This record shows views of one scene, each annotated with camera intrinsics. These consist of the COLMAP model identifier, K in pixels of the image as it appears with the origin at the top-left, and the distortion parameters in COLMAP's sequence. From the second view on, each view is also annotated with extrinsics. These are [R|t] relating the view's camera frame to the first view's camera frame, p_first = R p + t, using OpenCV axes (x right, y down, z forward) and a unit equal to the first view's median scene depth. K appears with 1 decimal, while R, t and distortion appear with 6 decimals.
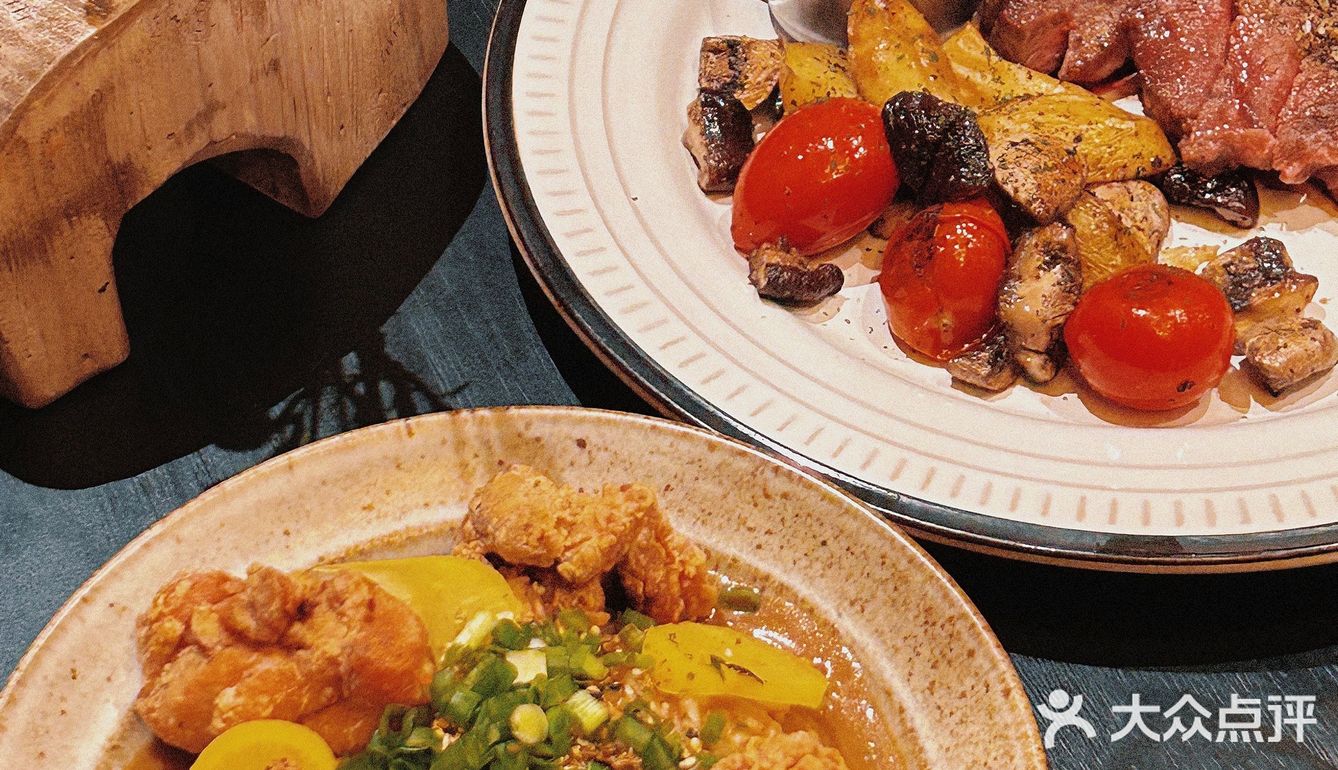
lens RADIAL K [[2821.0, 0, 669.0], [0, 2821.0, 385.0], [0, 0, 1]] dist [0.194484, -0.267572]
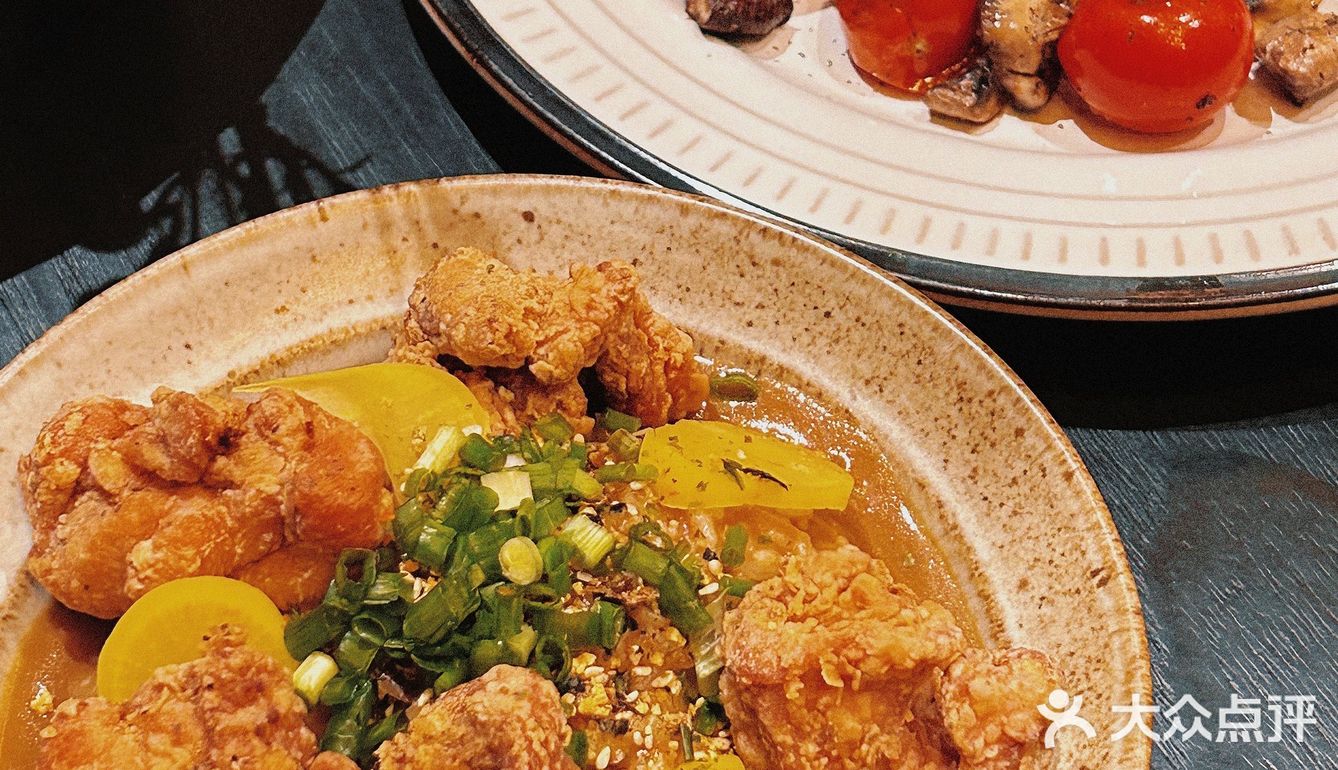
lens RADIAL K [[2821.0, 0, 669.0], [0, 2821.0, 385.0], [0, 0, 1]] dist [0.194484, -0.267572]
pose [[0.995764, -0.071729, 0.057529, -0.044682], [0.066618, 0.994039, 0.086308, 0.000655], [-0.063376, -0.082110, 0.994606, 0.163743]]
